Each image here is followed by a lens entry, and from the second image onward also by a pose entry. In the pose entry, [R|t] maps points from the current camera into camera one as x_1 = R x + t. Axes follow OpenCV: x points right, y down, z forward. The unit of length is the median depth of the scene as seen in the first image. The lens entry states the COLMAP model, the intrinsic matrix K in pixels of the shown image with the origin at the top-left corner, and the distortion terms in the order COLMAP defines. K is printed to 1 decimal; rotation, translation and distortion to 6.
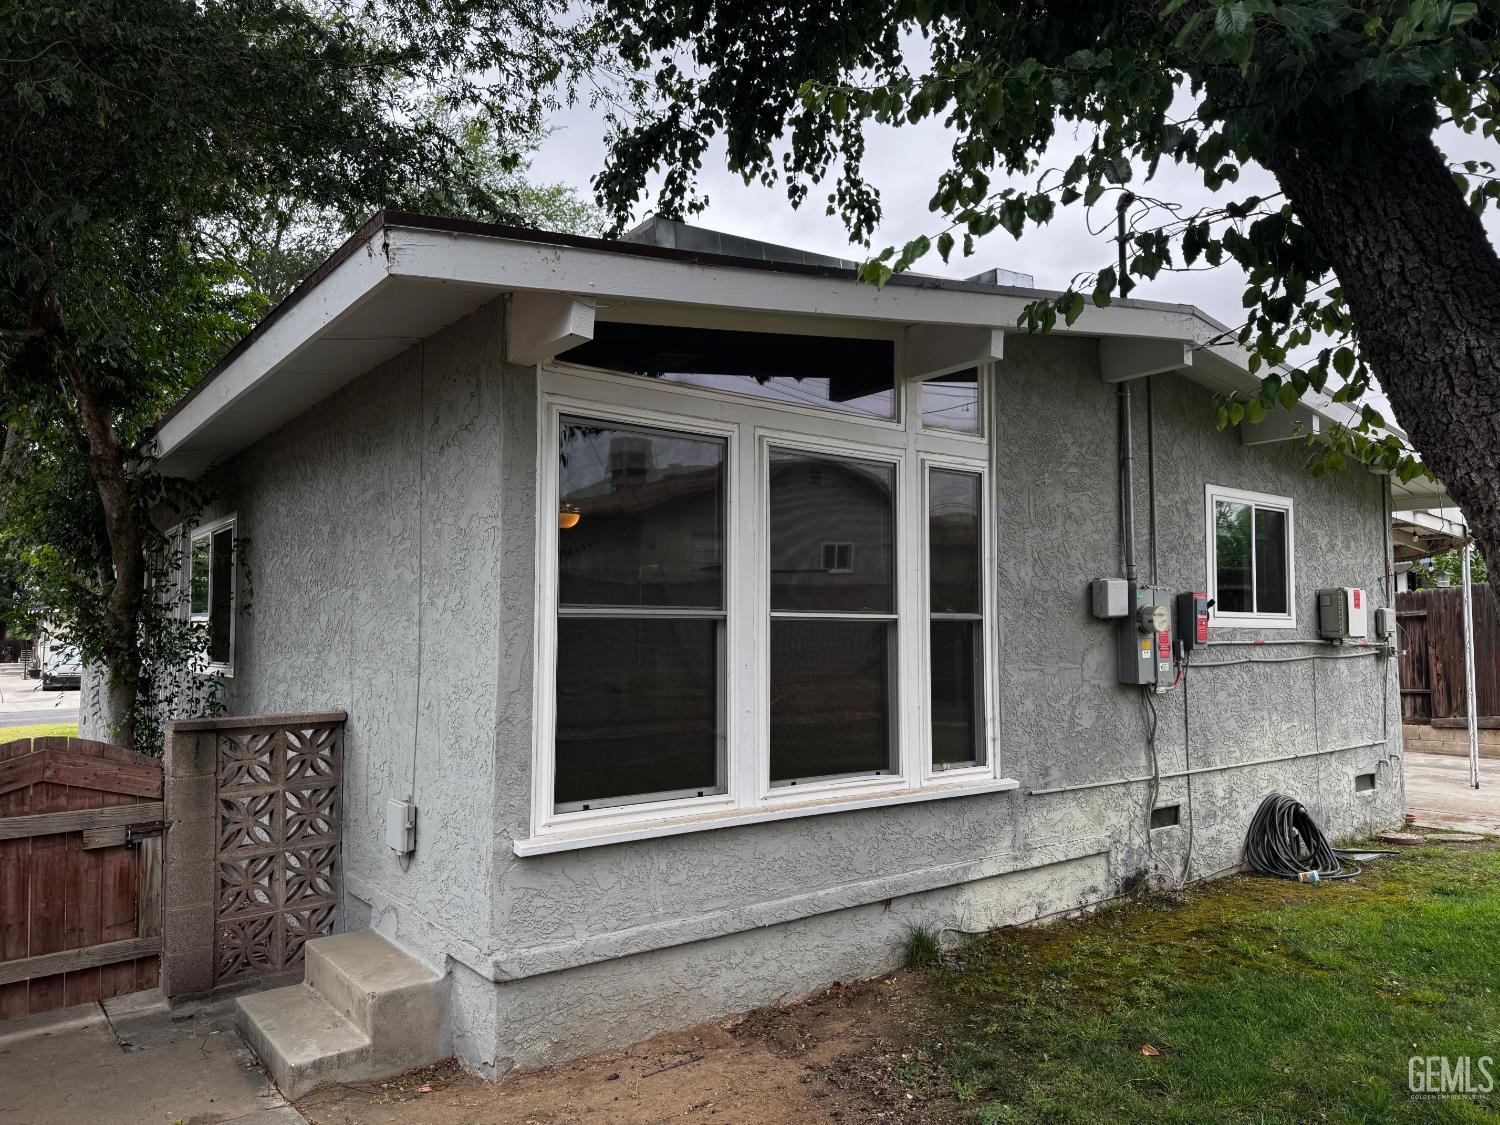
lens RADIAL K [[1045.9, 0, 741.8], [0, 1045.9, 559.9], [0, 0, 1]] dist [0.051799, -0.054341]
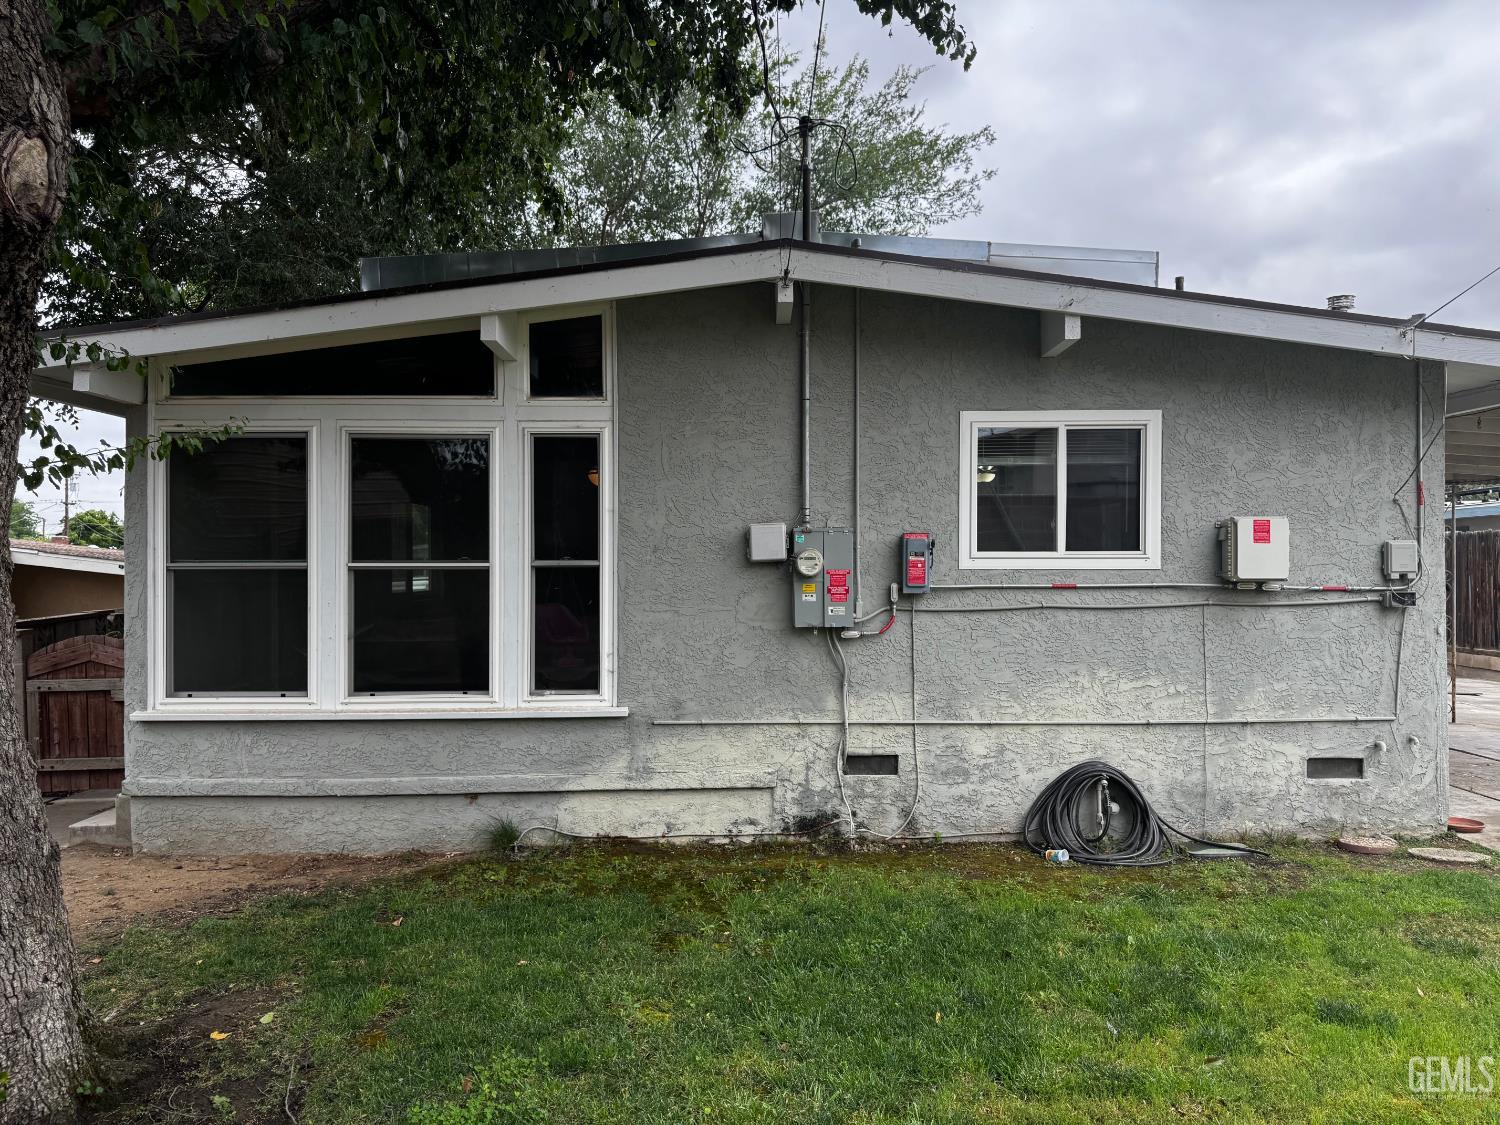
lens RADIAL K [[1045.9, 0, 766.0], [0, 1045.9, 554.1], [0, 0, 1]] dist [0.051799, -0.054341]
pose [[0.806603, -0.007891, -0.591041, 1.030238], [0.044855, 0.997845, 0.047891, -0.000551], [0.589389, -0.065140, 0.805218, 0.205501]]
